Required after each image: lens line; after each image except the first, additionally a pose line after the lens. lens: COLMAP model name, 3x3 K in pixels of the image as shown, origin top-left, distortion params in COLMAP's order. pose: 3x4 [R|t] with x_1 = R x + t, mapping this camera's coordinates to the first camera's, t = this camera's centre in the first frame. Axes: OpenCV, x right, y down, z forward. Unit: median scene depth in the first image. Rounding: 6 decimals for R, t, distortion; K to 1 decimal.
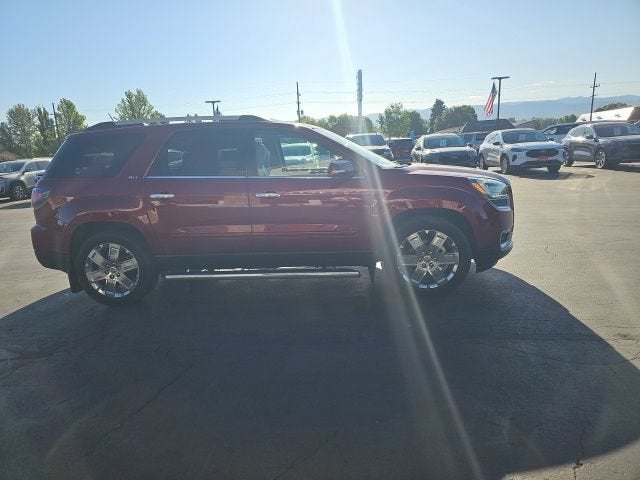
lens RADIAL K [[414.7, 0, 310.2], [0, 414.7, 238.3], [0, 0, 1]] dist [0.056468, -0.044835]
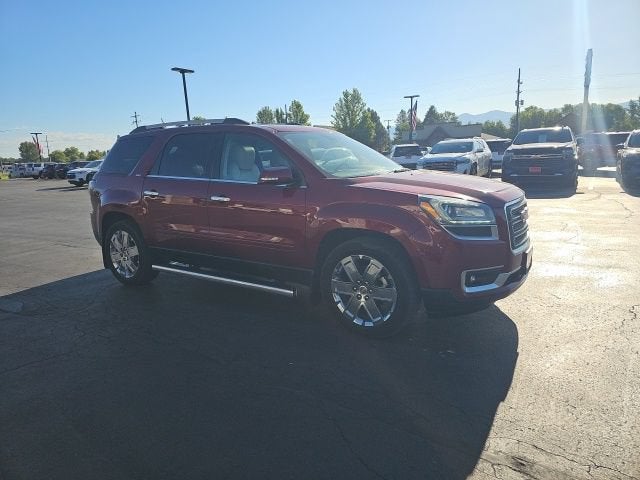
lens RADIAL K [[415.8, 0, 315.0], [0, 415.8, 231.1], [0, 0, 1]] dist [0.048202, -0.020654]
pose [[0.882763, 0.103931, -0.458179, 0.515647], [-0.105818, 0.994150, 0.021630, -0.067588], [0.457746, 0.029389, 0.888597, 0.202498]]
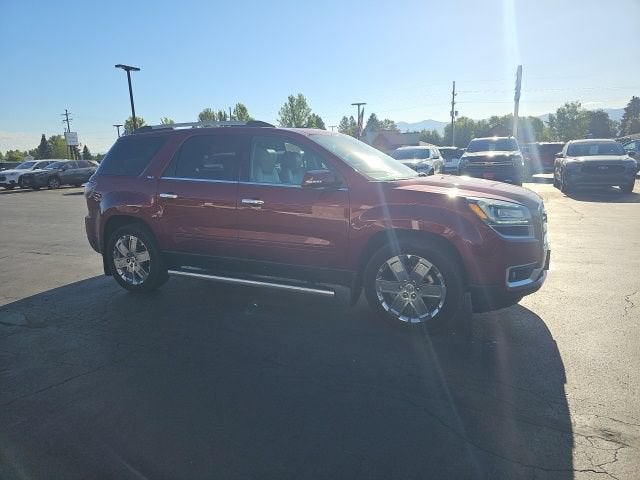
lens RADIAL K [[414.7, 0, 316.5], [0, 414.7, 234.6], [0, 0, 1]] dist [0.056468, -0.044835]
pose [[0.939694, 0.092926, -0.329151, 0.342207], [-0.096567, 0.995312, 0.005306, -0.042739], [0.328101, 0.026799, 0.944263, 0.110266]]
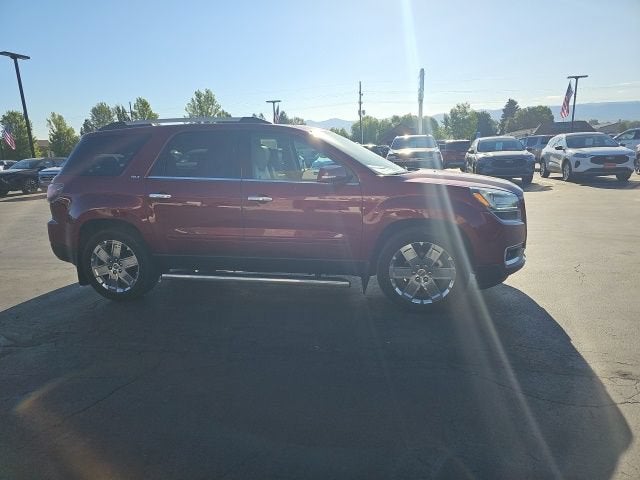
lens RADIAL K [[414.7, 0, 317.8], [0, 414.7, 240.3], [0, 0, 1]] dist [0.056468, -0.044835]
pose [[0.991244, 0.046578, -0.123556, 0.147514], [-0.045929, 0.998912, 0.008098, -0.018305], [0.123798, -0.002352, 0.992305, 0.034362]]
